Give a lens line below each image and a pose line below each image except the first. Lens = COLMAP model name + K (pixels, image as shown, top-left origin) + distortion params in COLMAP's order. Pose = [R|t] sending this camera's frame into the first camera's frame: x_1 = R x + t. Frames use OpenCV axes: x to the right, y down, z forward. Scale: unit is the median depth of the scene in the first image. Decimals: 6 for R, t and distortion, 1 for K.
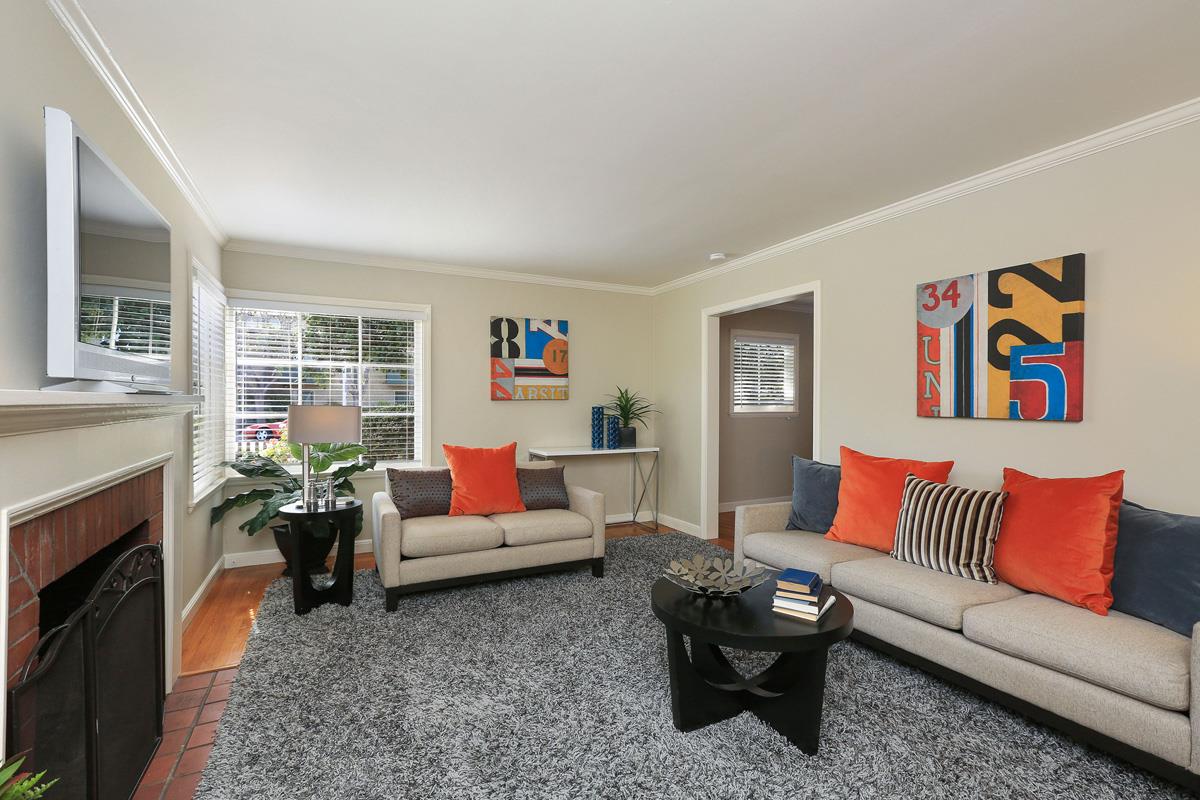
lens RADIAL K [[547.6, 0, 601.2], [0, 547.6, 406.4], [0, 0, 1]] dist [-0.002040, 0.003978]
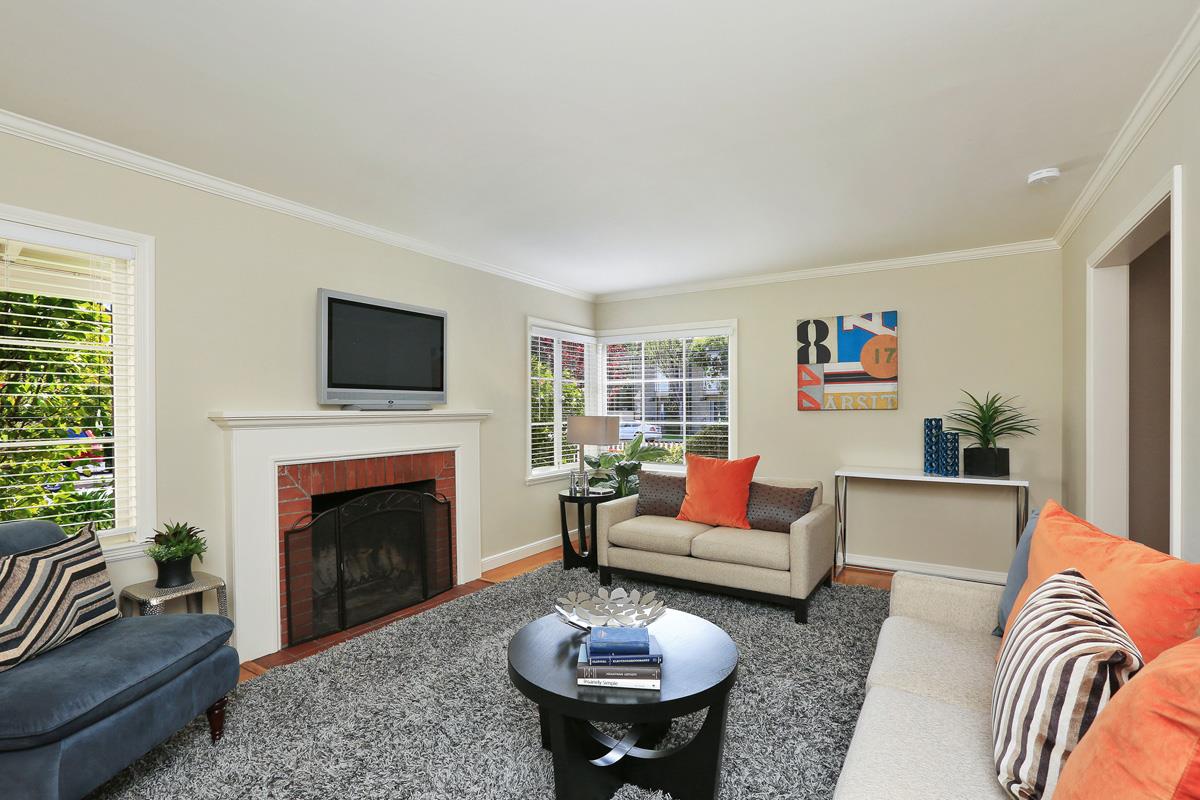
lens RADIAL K [[569.0, 0, 608.6], [0, 569.0, 408.2], [0, 0, 1]] dist [-0.054457, 0.024085]
pose [[0.509341, -0.004691, -0.860552, 0.637078], [-0.003203, 0.999968, -0.007347, -0.009915], [0.860559, 0.006498, 0.509310, 0.329054]]
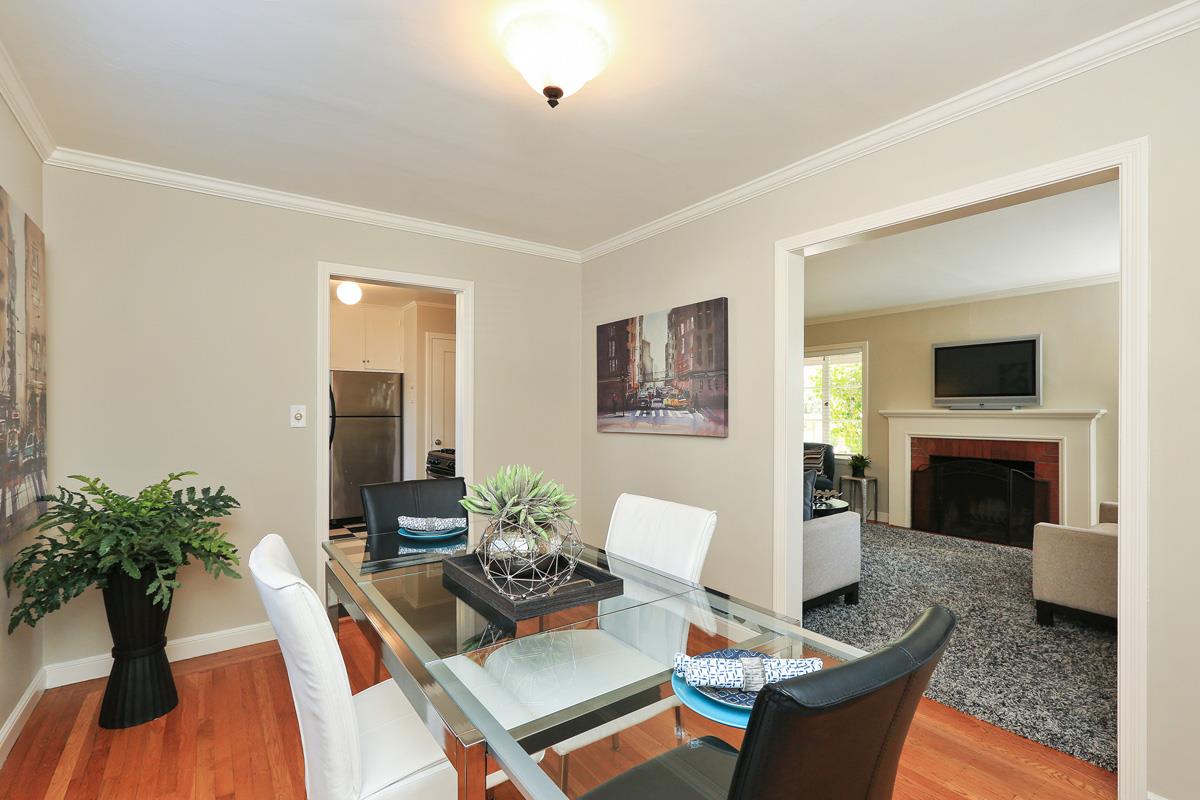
lens RADIAL K [[569.0, 0, 608.6], [0, 569.0, 408.2], [0, 0, 1]] dist [-0.054457, 0.024085]
pose [[-0.990824, -0.004151, -0.135097, 0.807228], [-0.004909, 0.999974, 0.005280, -0.020552], [0.135072, 0.005895, -0.990818, 1.930714]]
